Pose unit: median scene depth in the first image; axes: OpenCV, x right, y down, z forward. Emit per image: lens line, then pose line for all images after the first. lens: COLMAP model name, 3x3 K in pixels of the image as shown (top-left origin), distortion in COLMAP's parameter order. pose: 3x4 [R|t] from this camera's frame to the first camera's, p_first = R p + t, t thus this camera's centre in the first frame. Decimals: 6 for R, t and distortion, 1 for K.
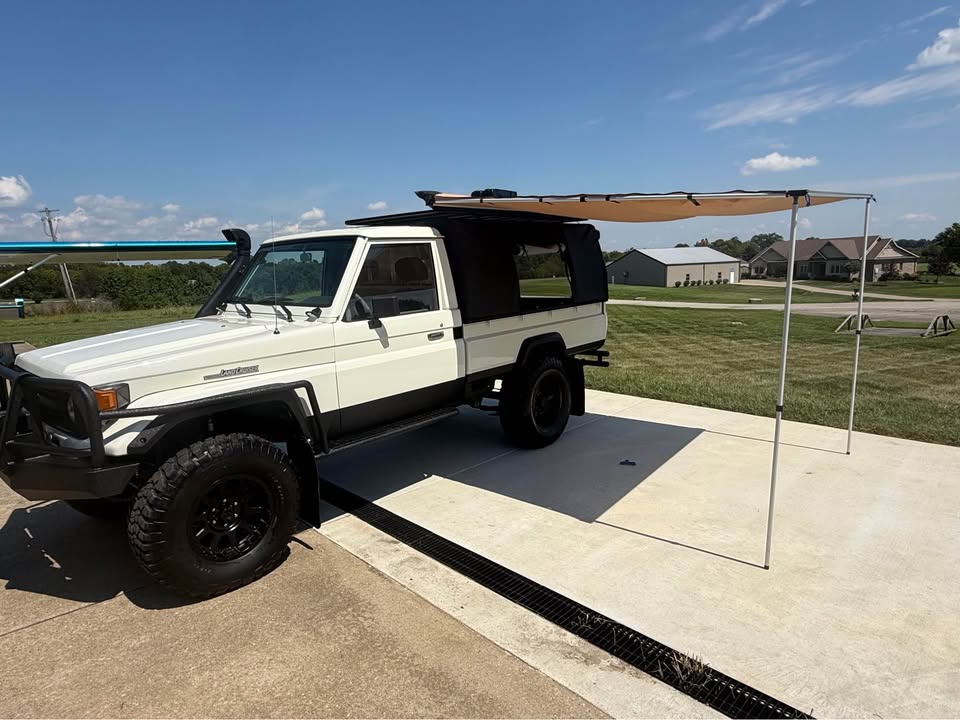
lens RADIAL K [[567.0, 0, 480.0], [0, 567.0, 360.0], [0, 0, 1]] dist [-0.000491, 0.000805]
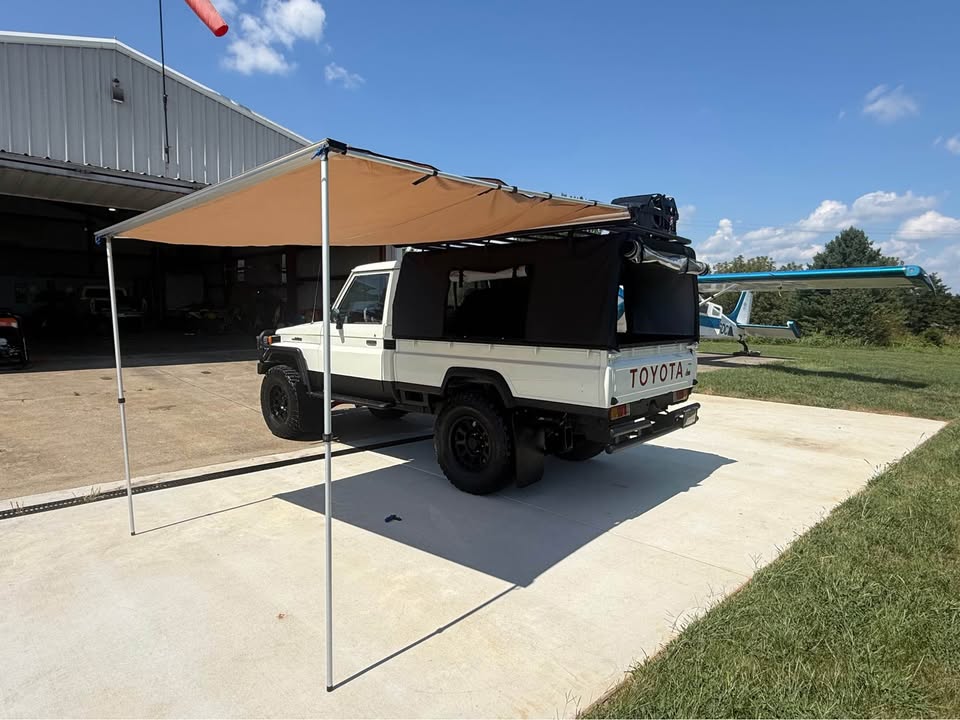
lens RADIAL K [[571.1, 0, 483.4], [0, 571.1, 355.4], [0, 0, 1]] dist [-0.001237, -0.000230]
pose [[0.003701, 0.116870, -0.993140, 1.326132], [-0.178010, 0.977362, 0.114350, -0.224684], [0.984022, 0.176366, 0.024421, 1.294066]]
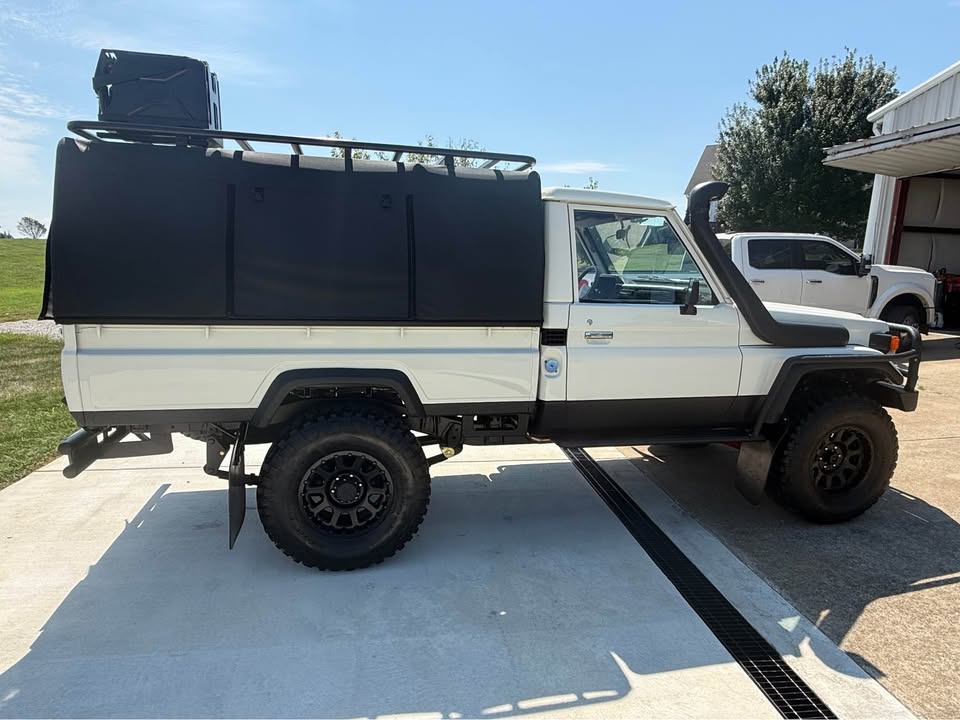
lens RADIAL K [[565.7, 0, 475.6], [0, 565.7, 361.6], [0, 0, 1]] dist [0.001605, -0.000377]
pose [[-0.803706, -0.083597, 0.589124, -0.721619], [0.102293, 0.955930, 0.275198, -0.278668], [-0.586167, 0.281441, -0.759736, 2.023478]]
